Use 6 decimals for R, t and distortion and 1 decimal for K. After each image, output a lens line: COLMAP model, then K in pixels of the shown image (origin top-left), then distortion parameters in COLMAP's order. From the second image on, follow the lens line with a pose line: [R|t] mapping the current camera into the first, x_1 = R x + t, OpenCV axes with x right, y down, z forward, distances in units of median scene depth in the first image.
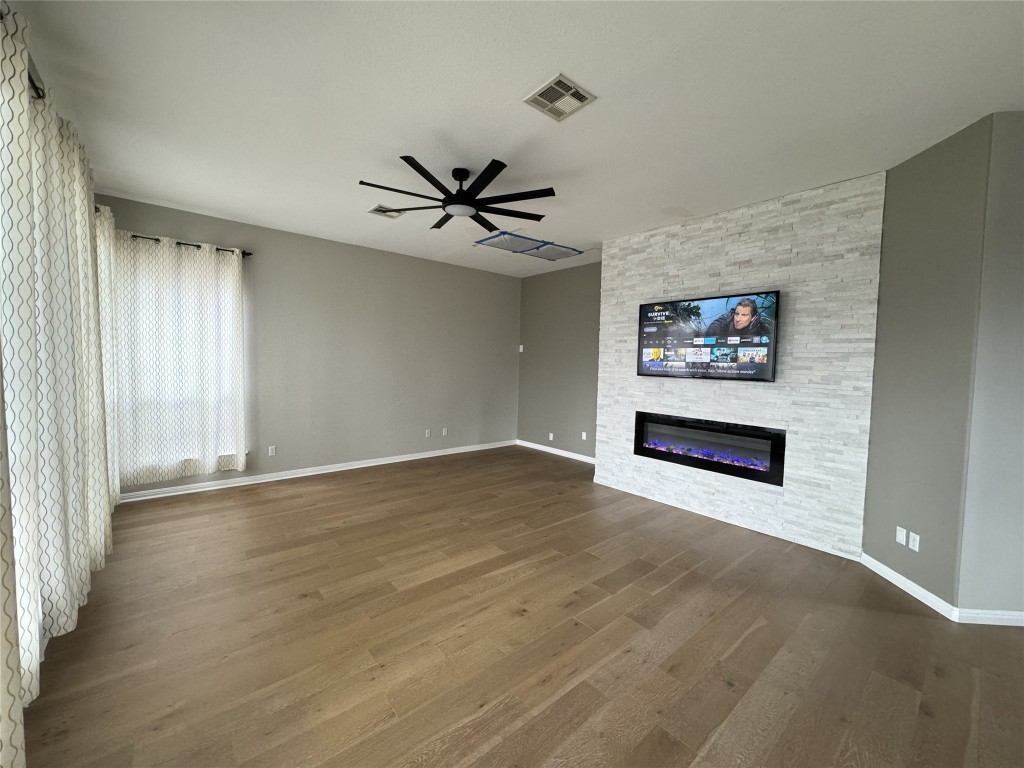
lens RADIAL K [[406.3, 0, 514.2], [0, 406.3, 384.0], [0, 0, 1]] dist [-0.000886, -0.000208]
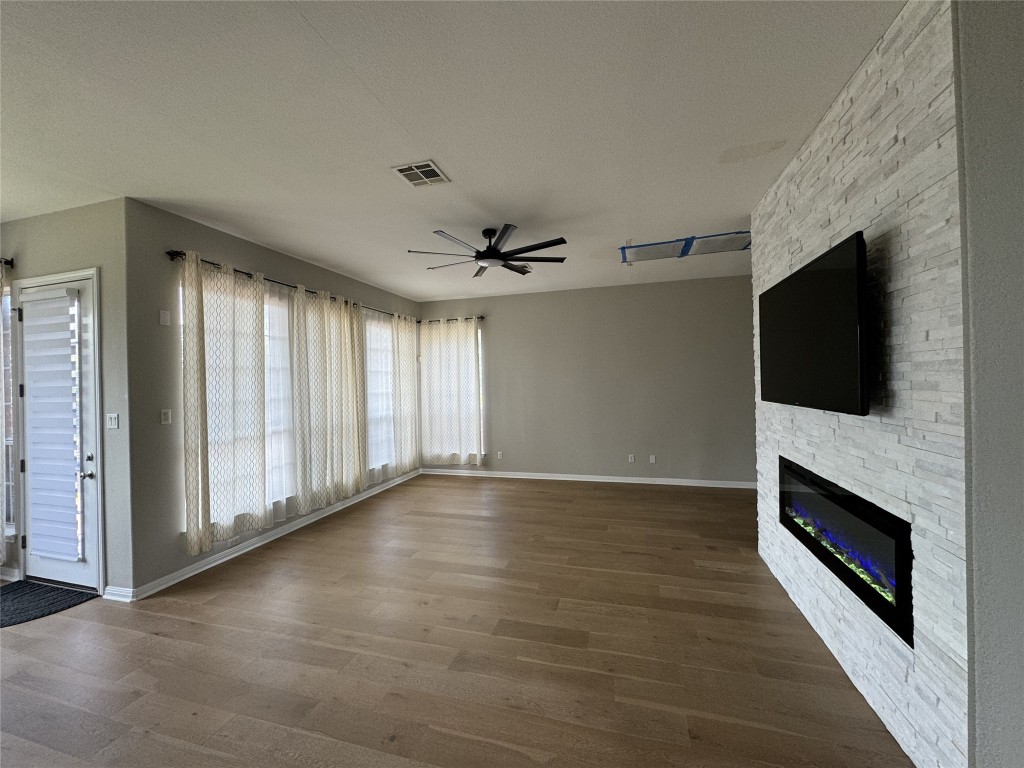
lens RADIAL K [[406.3, 0, 514.2], [0, 406.3, 384.0], [0, 0, 1]] dist [-0.000886, -0.000208]
pose [[0.556811, -0.033263, -0.829973, 0.656873], [-0.011008, 0.998815, -0.047415, -0.012611], [0.830566, 0.035538, 0.555785, 0.303703]]
